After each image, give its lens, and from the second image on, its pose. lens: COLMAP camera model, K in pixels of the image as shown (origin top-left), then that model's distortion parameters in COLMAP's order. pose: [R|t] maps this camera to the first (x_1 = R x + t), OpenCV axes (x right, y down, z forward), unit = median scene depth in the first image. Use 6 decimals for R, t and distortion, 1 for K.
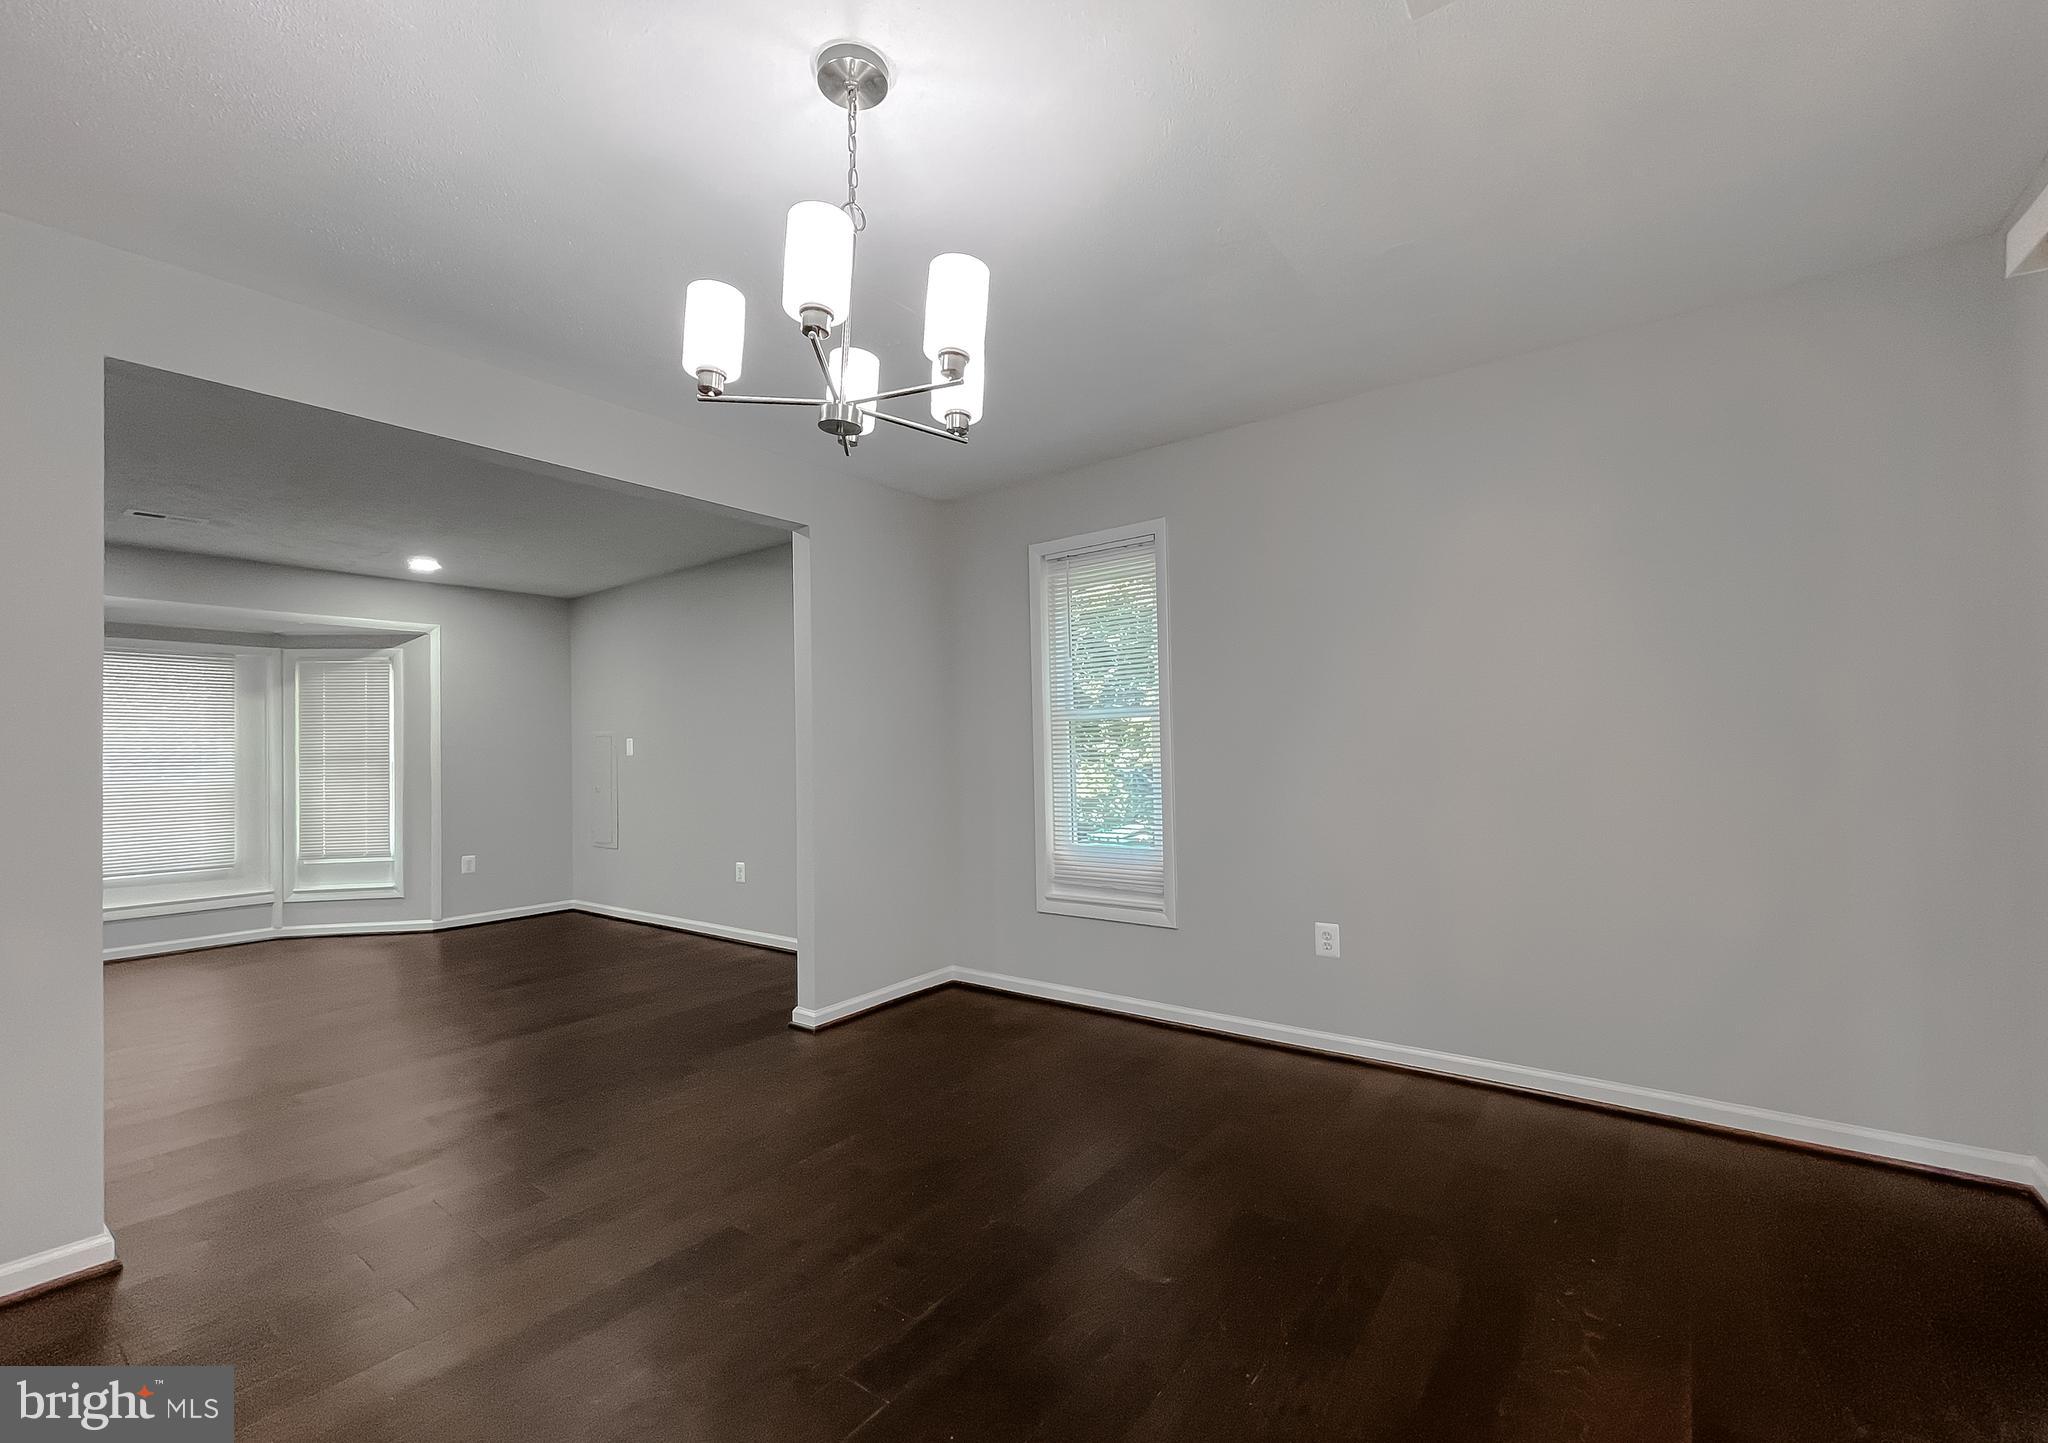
lens RADIAL K [[864.4, 0, 1020.4], [0, 864.4, 732.9], [0, 0, 1]] dist [-0.001320, 0.000267]
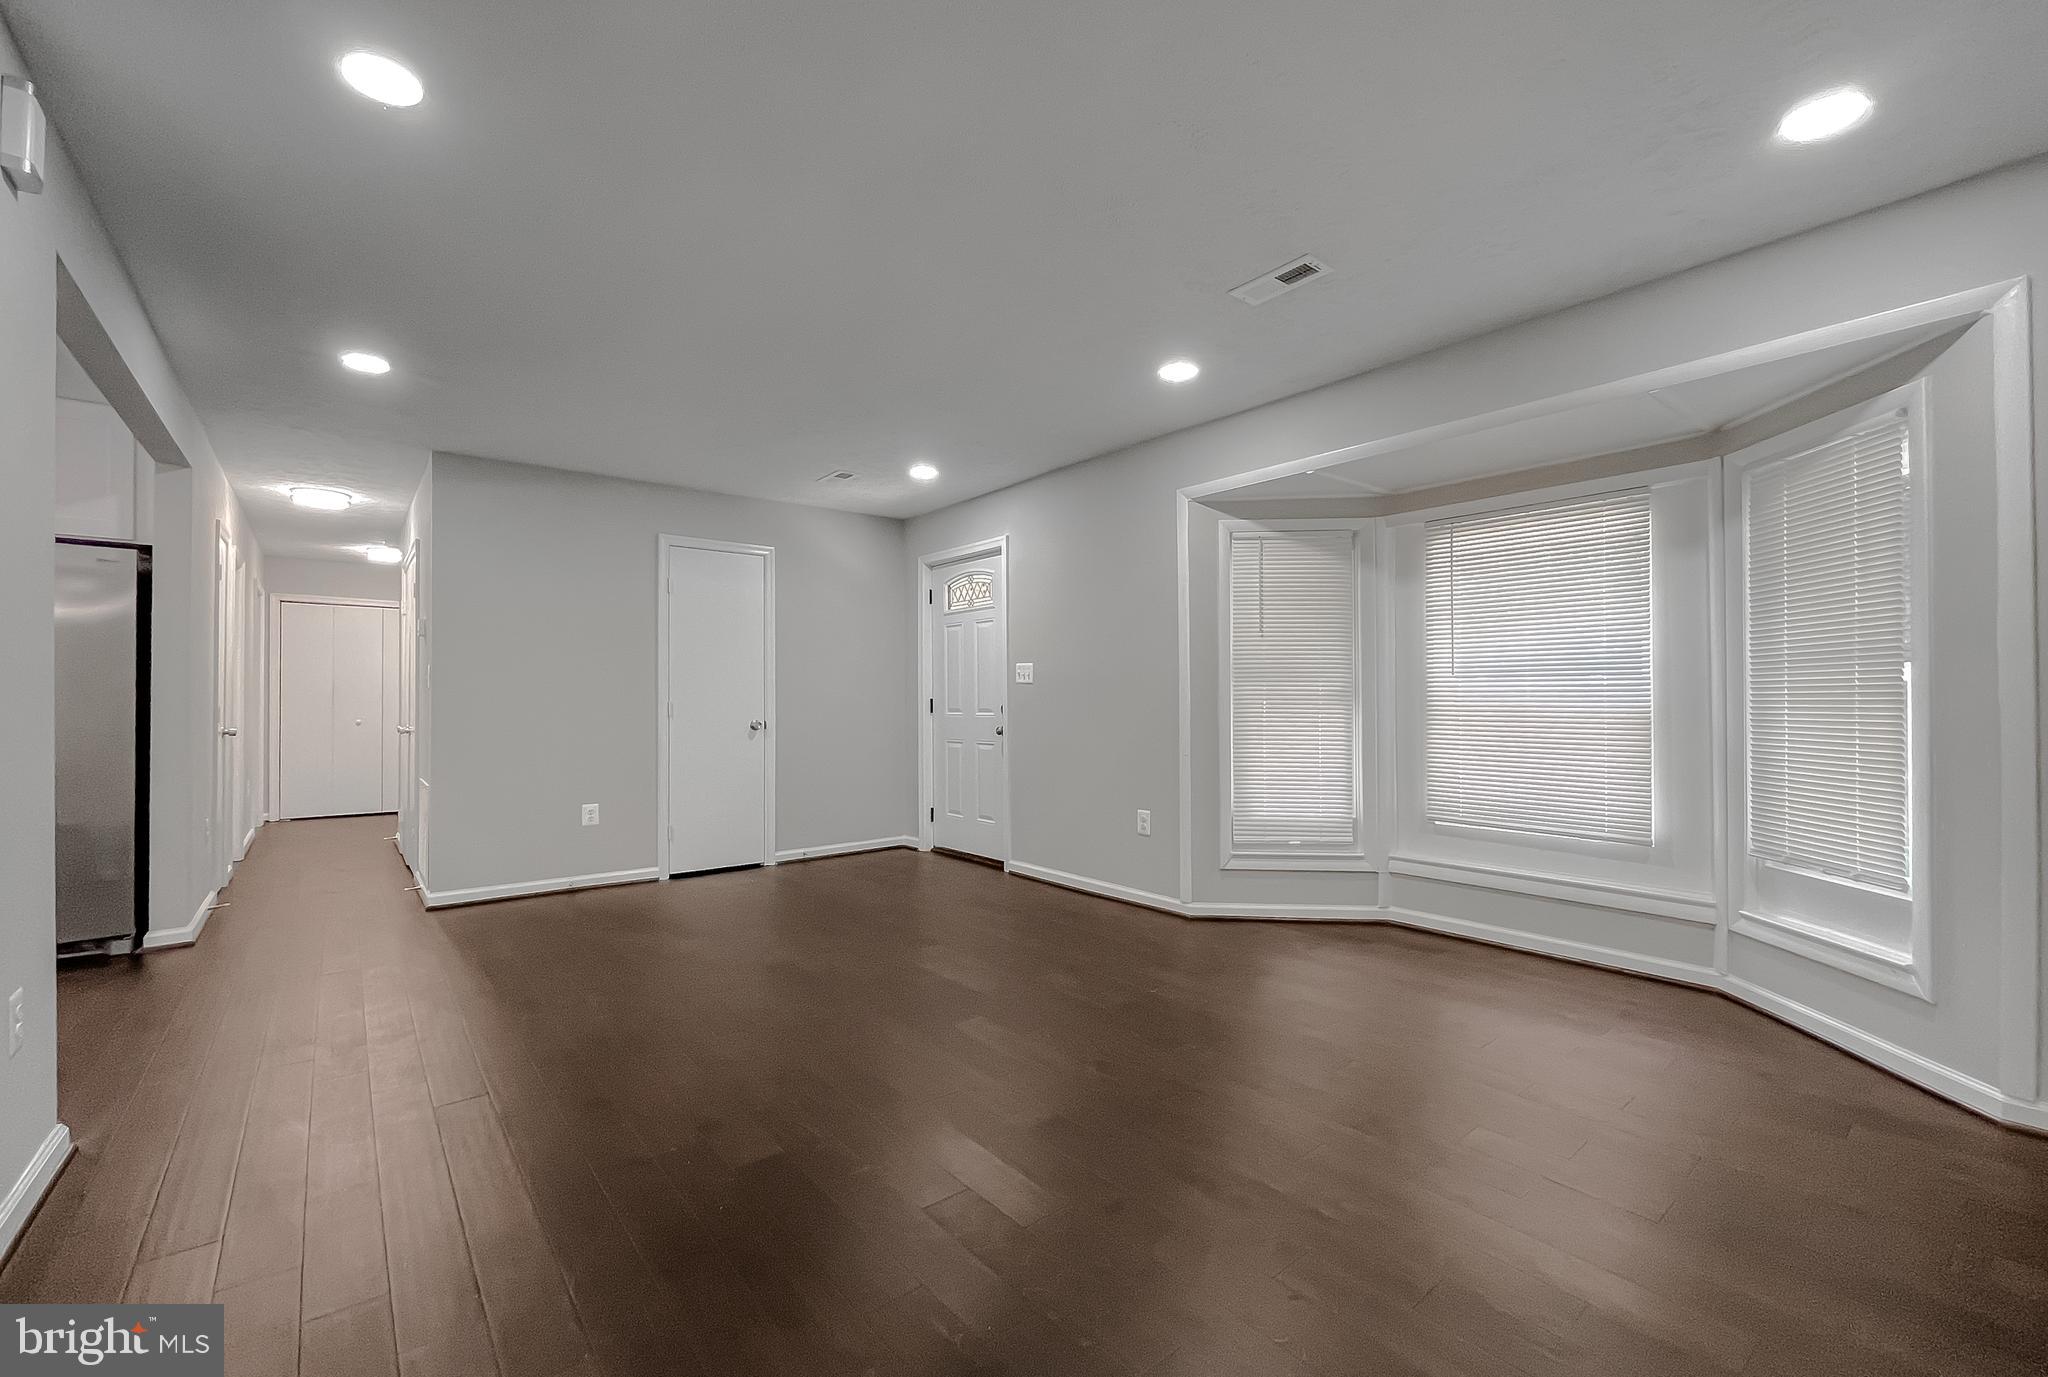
lens RADIAL K [[850.2, 0, 991.7], [0, 850.2, 696.5], [0, 0, 1]] dist [0.001278, -0.000566]
pose [[-0.240463, 0.013694, -0.970562, -0.231981], [0.027397, 0.999598, 0.007315, 0.035021], [0.970271, -0.024832, -0.240742, 0.681095]]
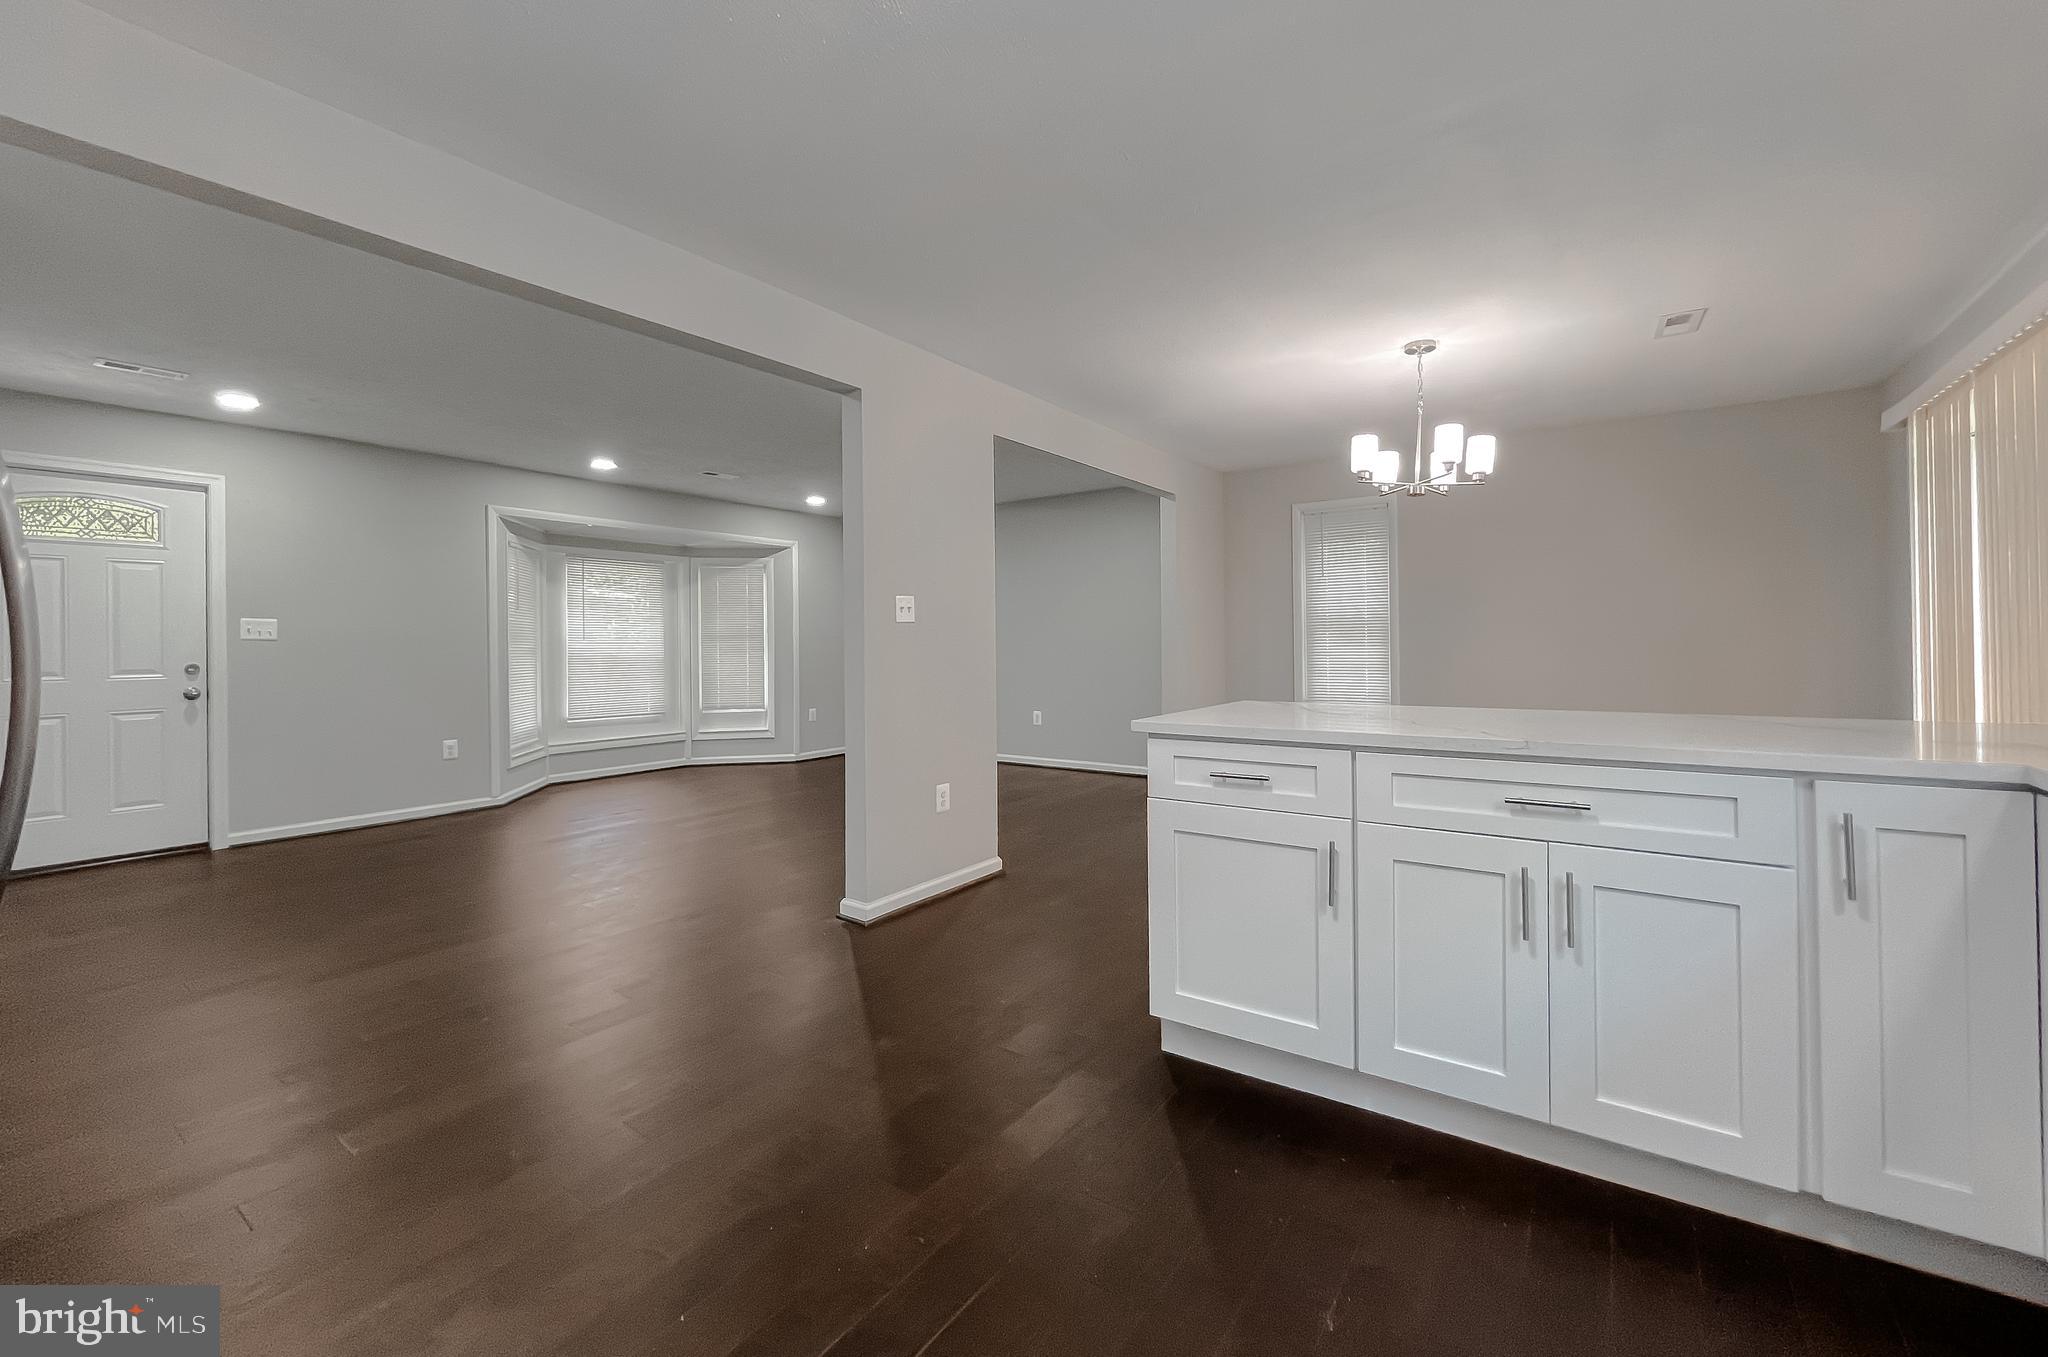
lens RADIAL K [[844.3, 0, 1006.2], [0, 844.3, 637.1], [0, 0, 1]] dist [0.002573, -0.000080]
pose [[0.999504, 0.009588, 0.030002, -0.386436], [-0.009997, 0.999859, 0.013528, 0.006929], [-0.029868, -0.013821, 0.999458, -0.368015]]
